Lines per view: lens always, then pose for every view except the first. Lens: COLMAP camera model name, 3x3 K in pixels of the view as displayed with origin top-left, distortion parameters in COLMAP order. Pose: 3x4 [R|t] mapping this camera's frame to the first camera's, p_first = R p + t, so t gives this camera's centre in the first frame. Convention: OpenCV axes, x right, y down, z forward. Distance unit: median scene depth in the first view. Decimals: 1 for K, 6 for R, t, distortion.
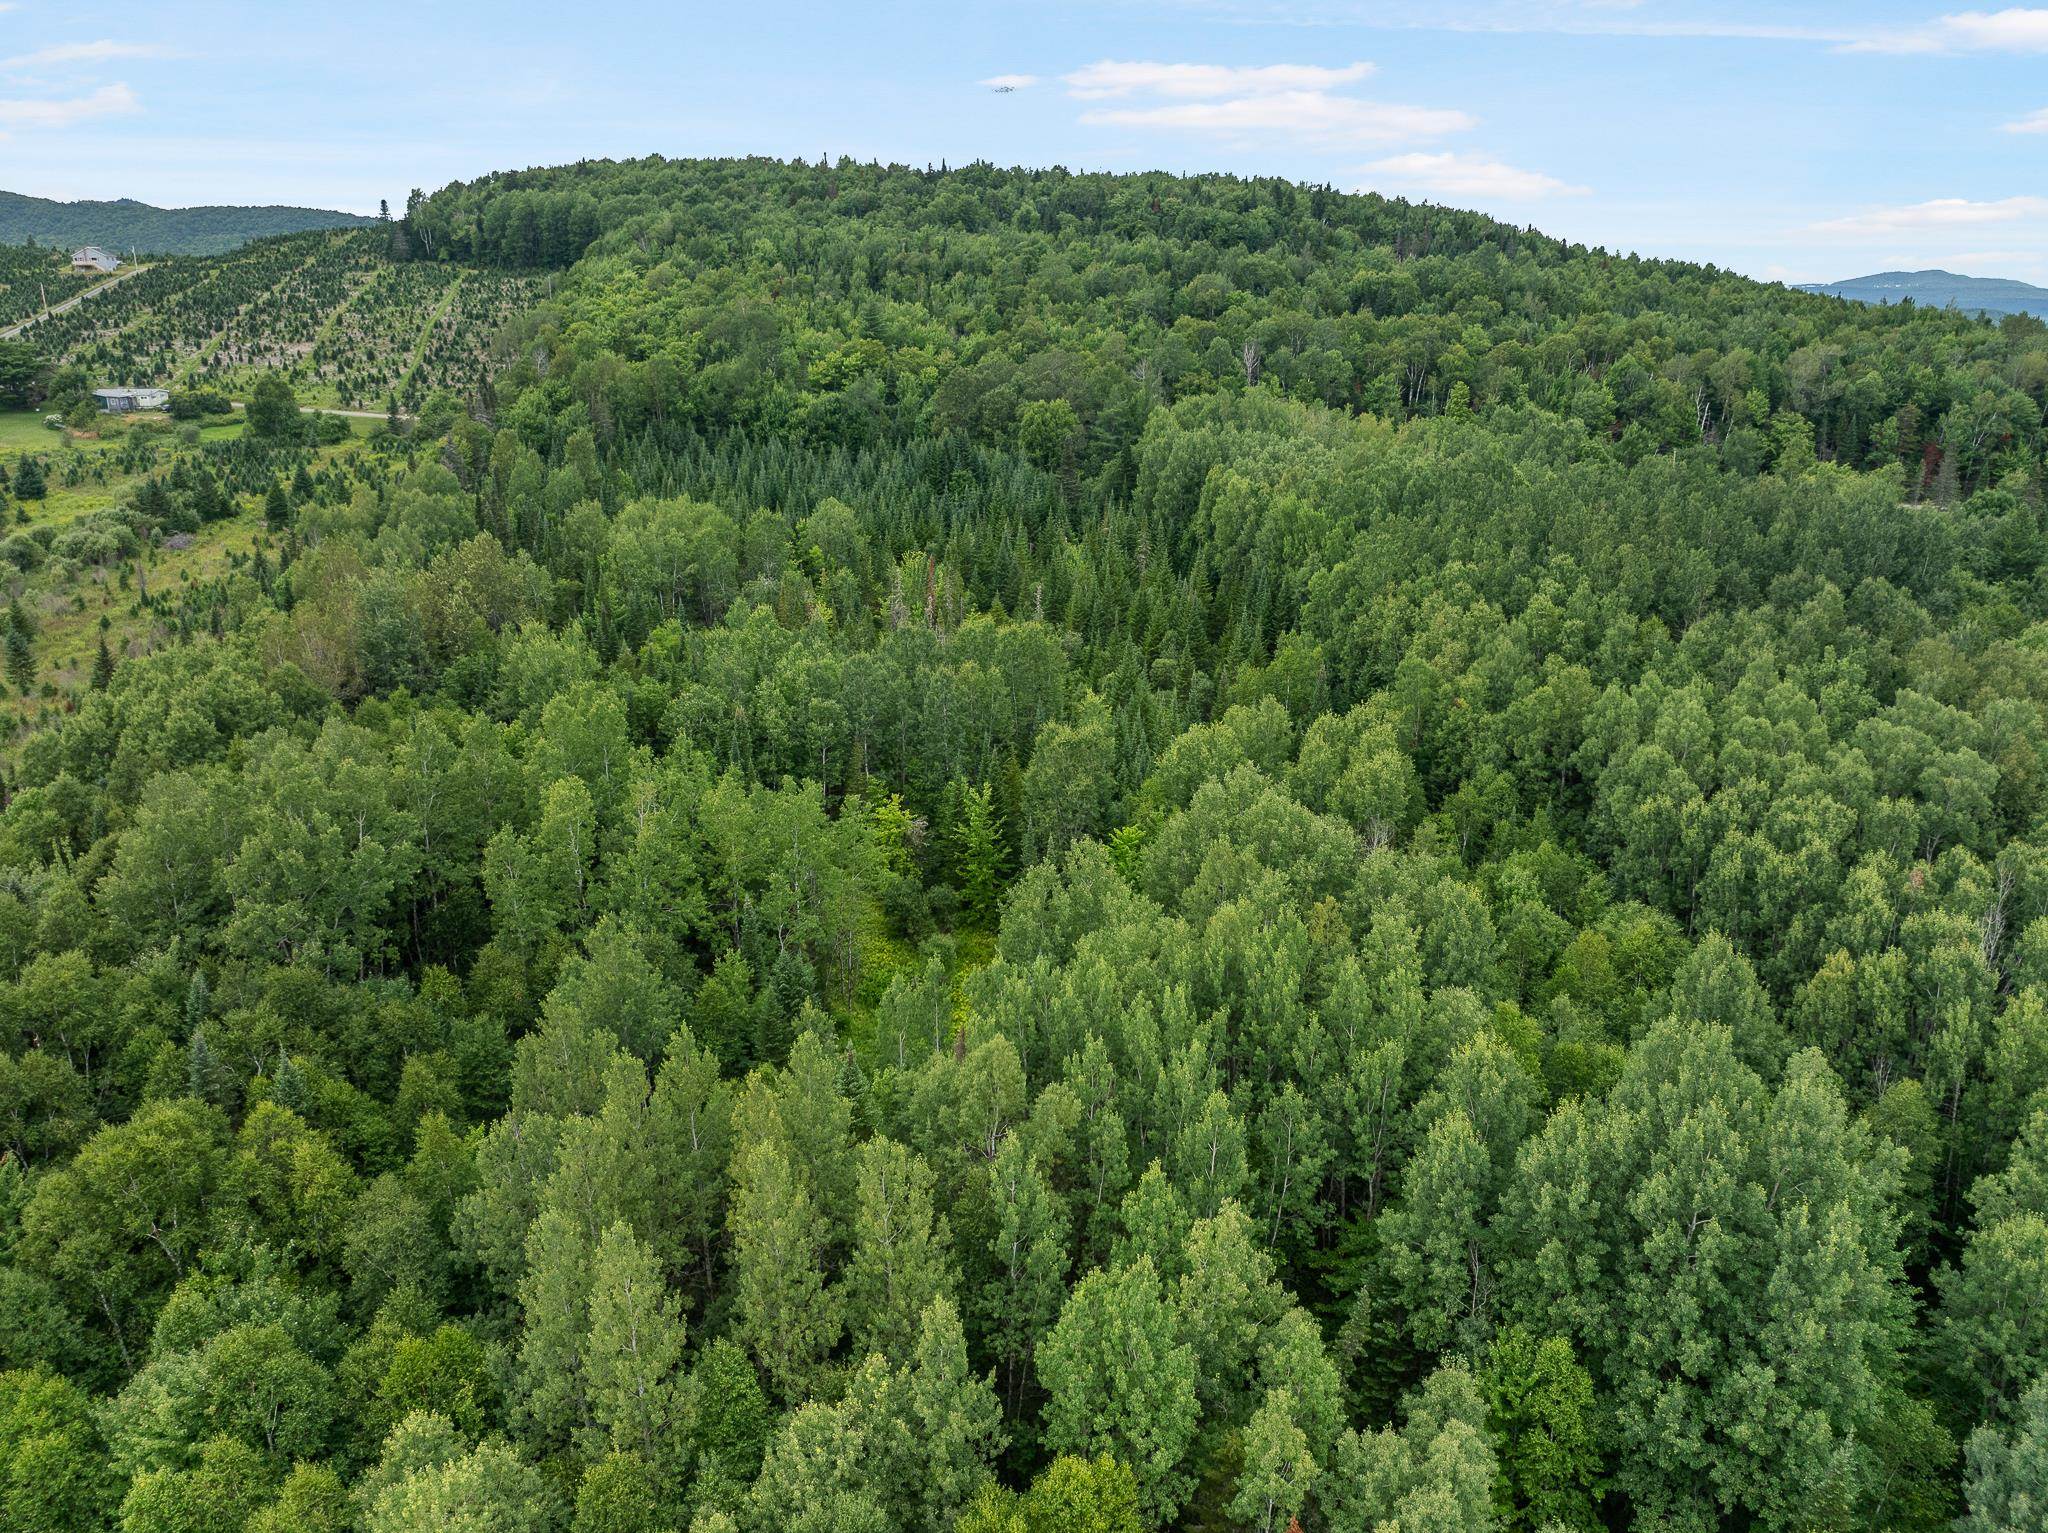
lens RADIAL K [[1464.5, 0, 1024.0], [0, 1464.5, 766.5], [0, 0, 1]] dist [-0.058725, 0.033438]
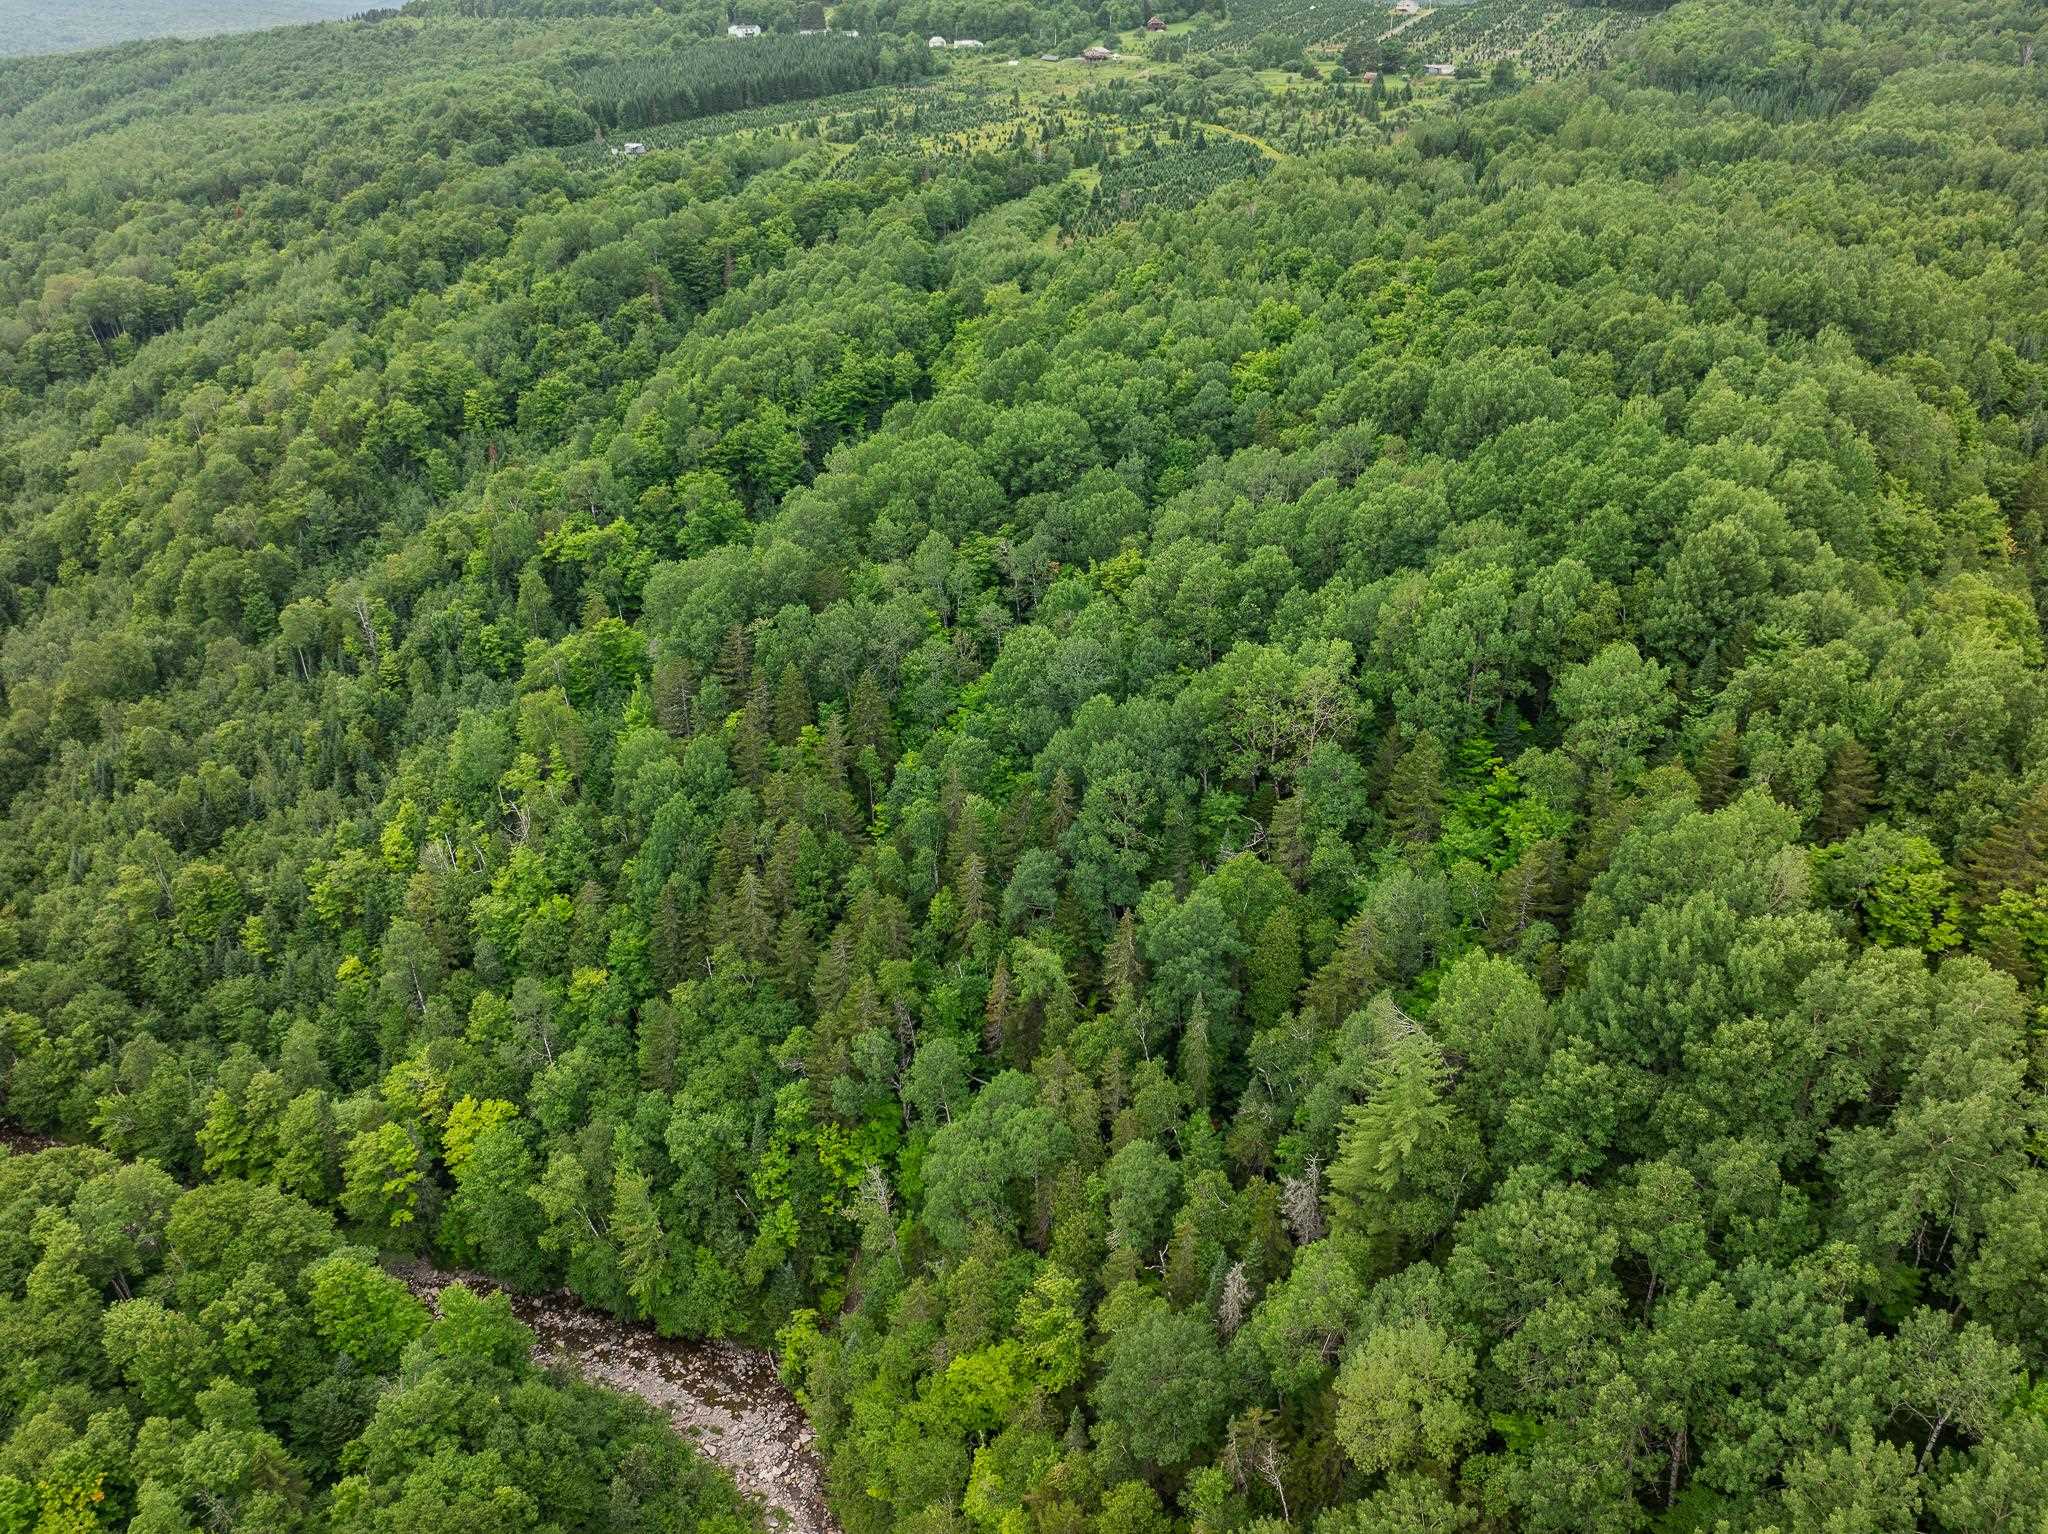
lens RADIAL K [[1508.6, 0, 1024.0], [0, 1508.6, 767.0], [0, 0, 1]] dist [-0.027891, -0.010458]
pose [[0.760905, 0.276793, -0.586864, 0.468856], [-0.201675, 0.960539, 0.191551, 0.410618], [0.616726, -0.027396, 0.786701, -1.083265]]
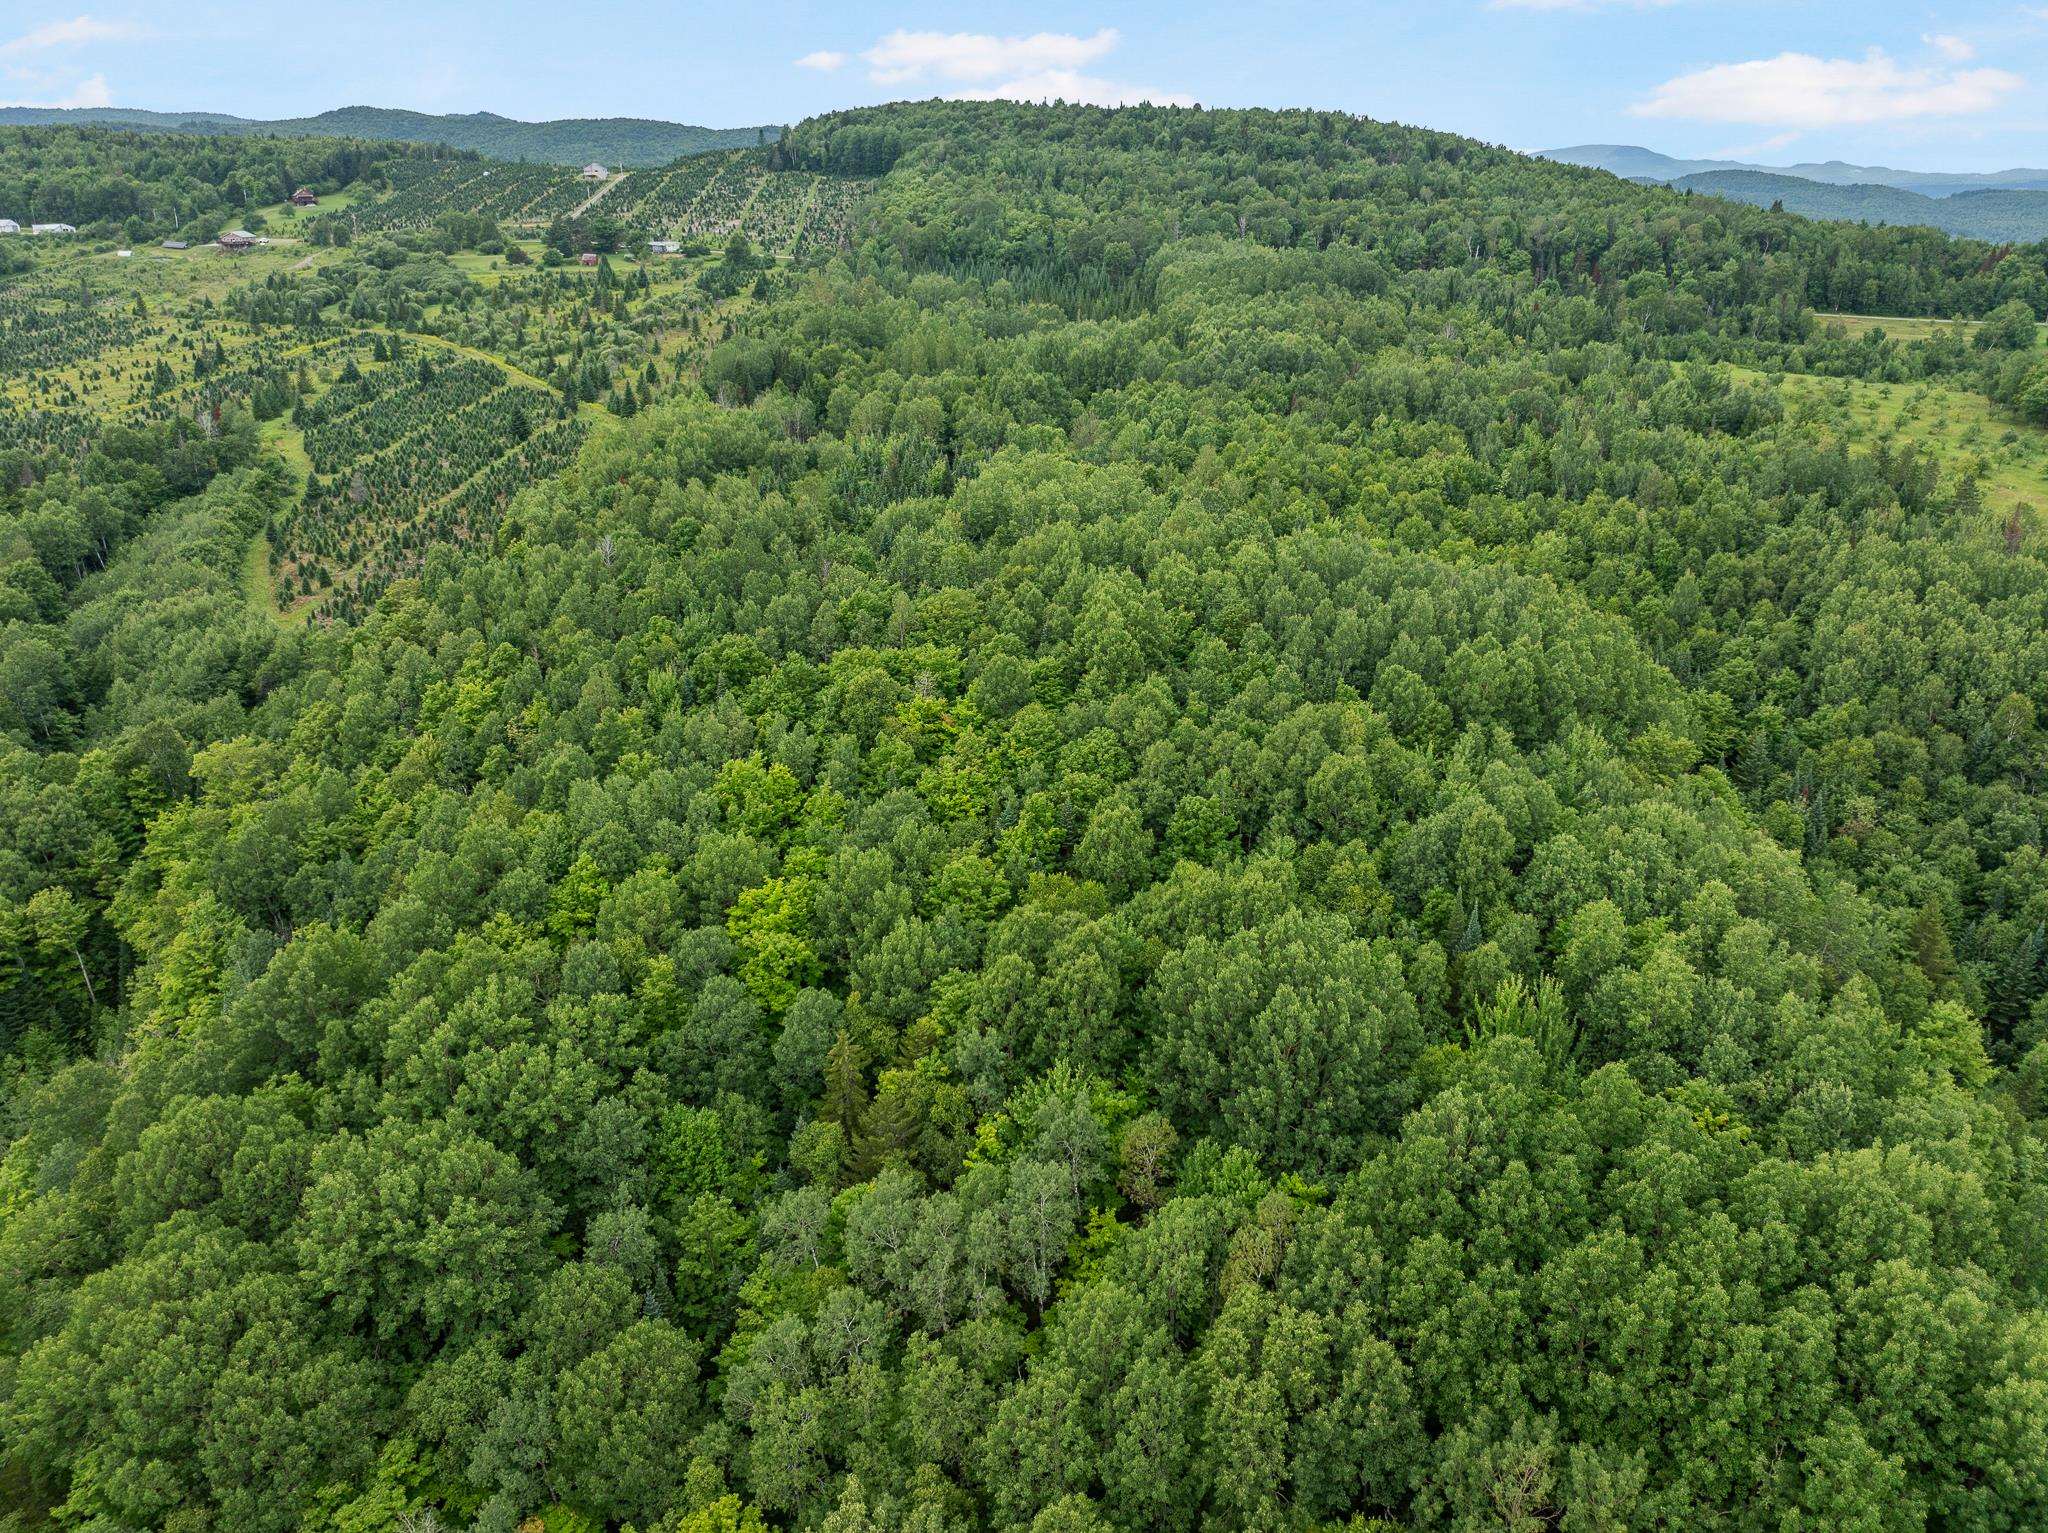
lens RADIAL K [[1483.5, 0, 1024.0], [0, 1483.5, 766.5], [0, 0, 1]] dist [-0.062172, 0.037750]
pose [[0.983696, 0.057406, -0.170430, 0.212415], [-0.047400, 0.996937, 0.062213, 0.272104], [0.173479, -0.053121, 0.983404, -0.825301]]
